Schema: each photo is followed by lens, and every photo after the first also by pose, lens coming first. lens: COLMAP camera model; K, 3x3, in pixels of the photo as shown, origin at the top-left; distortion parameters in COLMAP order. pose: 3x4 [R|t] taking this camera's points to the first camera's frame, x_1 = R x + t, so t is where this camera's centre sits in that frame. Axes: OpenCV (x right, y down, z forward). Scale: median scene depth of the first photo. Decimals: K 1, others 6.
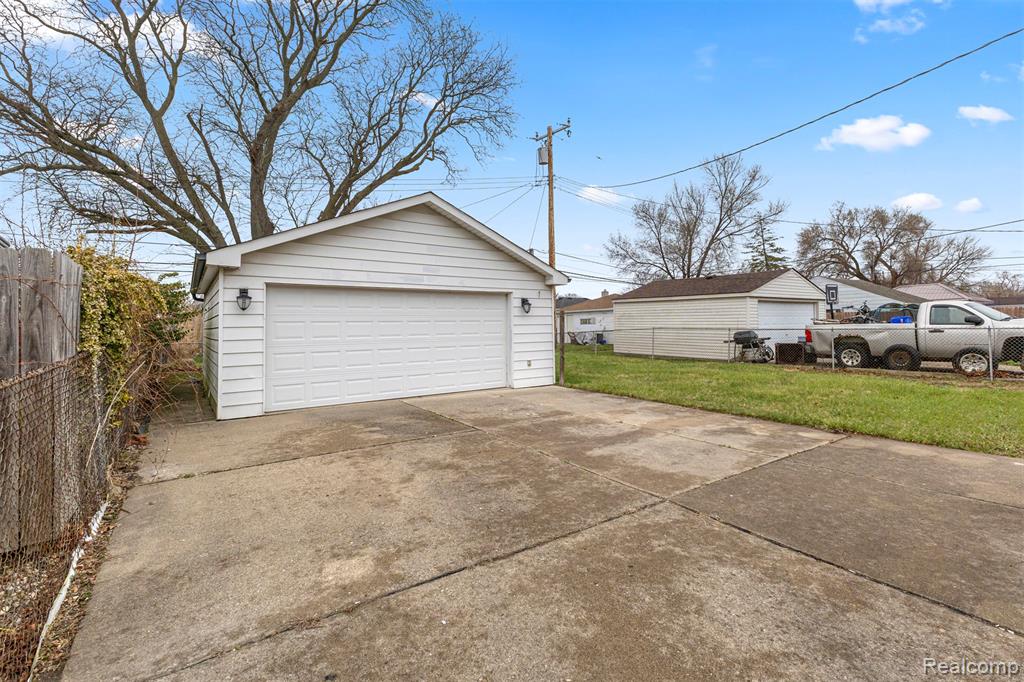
lens RADIAL K [[450.0, 0, 516.8], [0, 450.0, 307.9], [0, 0, 1]] dist [0.003008, -0.000188]
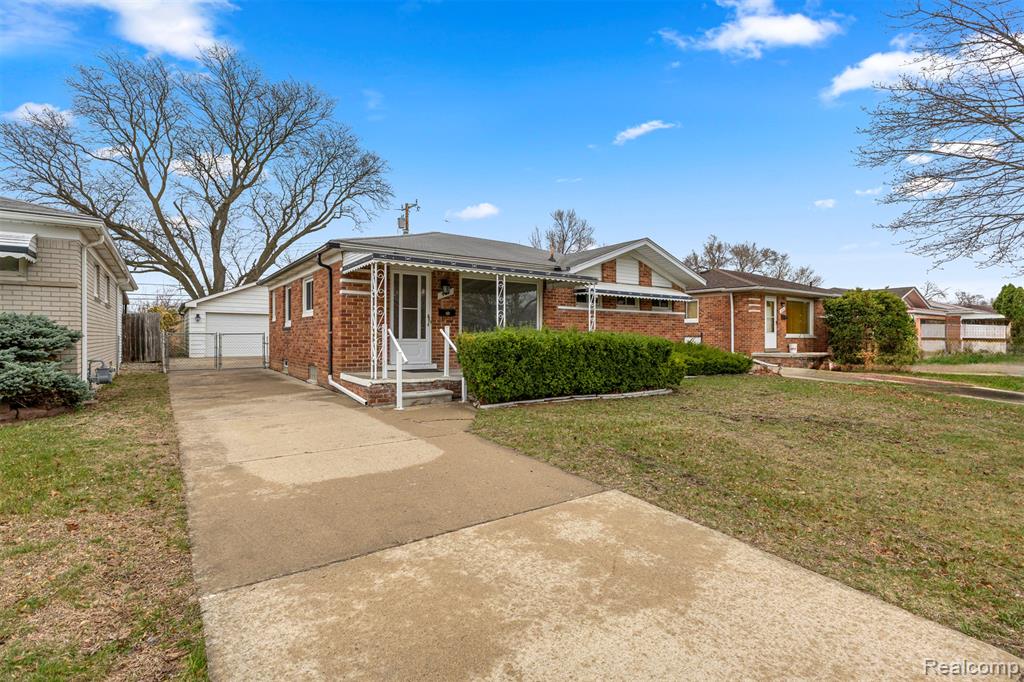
lens RADIAL K [[485.5, 0, 508.8], [0, 485.5, 336.2], [0, 0, 1]] dist [0.003089, 0.002442]
pose [[0.999656, 0.020552, -0.016291, 0.520701], [-0.019969, 0.999181, 0.035202, -0.018118], [0.017001, -0.034864, 0.999247, -0.755019]]
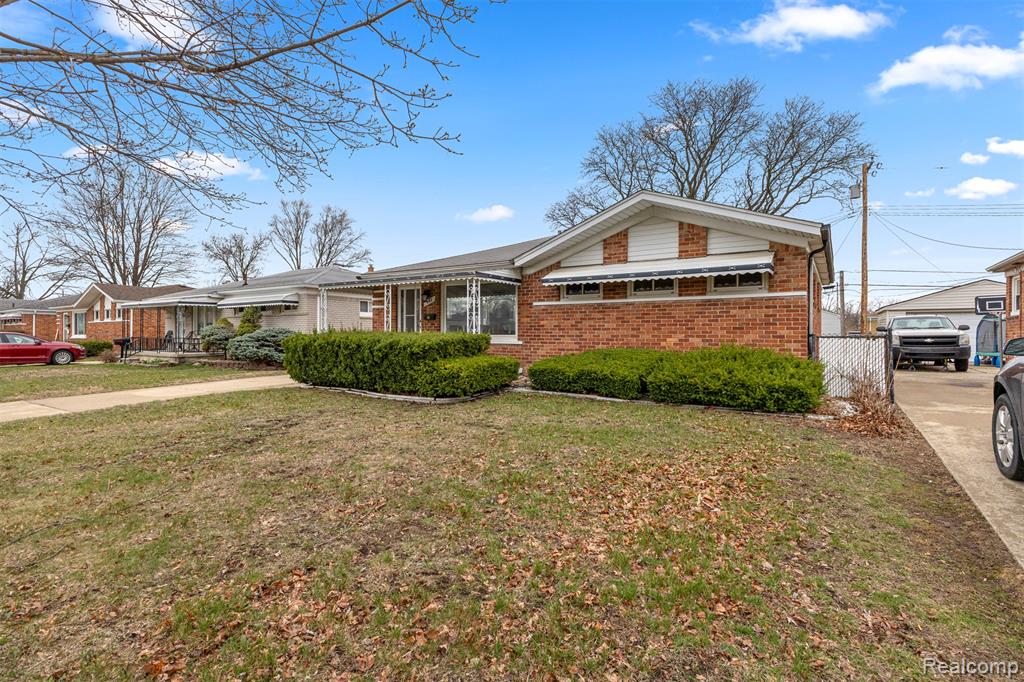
lens RADIAL K [[485.5, 0, 517.1], [0, 485.5, 340.0], [0, 0, 1]] dist [0.003089, 0.002442]
pose [[0.363717, 0.024069, -0.931198, 1.072898], [0.024612, 0.999069, 0.035437, -0.013581], [0.931184, -0.035808, 0.362786, -0.356005]]
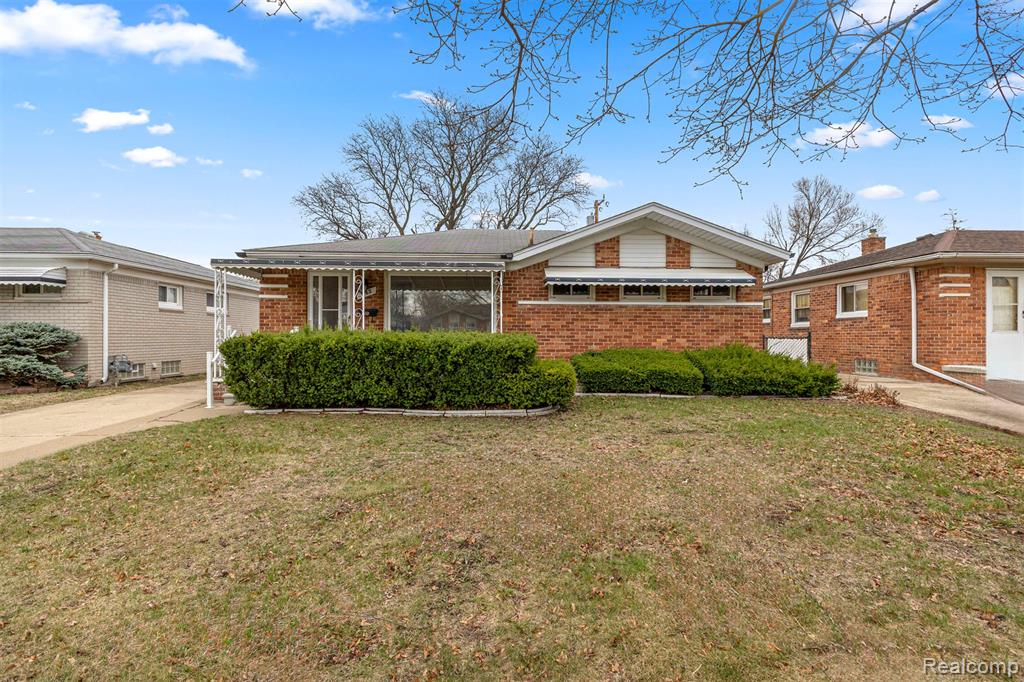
lens RADIAL K [[485.5, 0, 513.0], [0, 485.5, 341.3], [0, 0, 1]] dist [0.003089, 0.002442]
pose [[0.830102, 0.023638, -0.557111, 0.852932], [0.003008, 0.998897, 0.046866, -0.017500], [0.557604, -0.040579, 0.829115, -0.568279]]
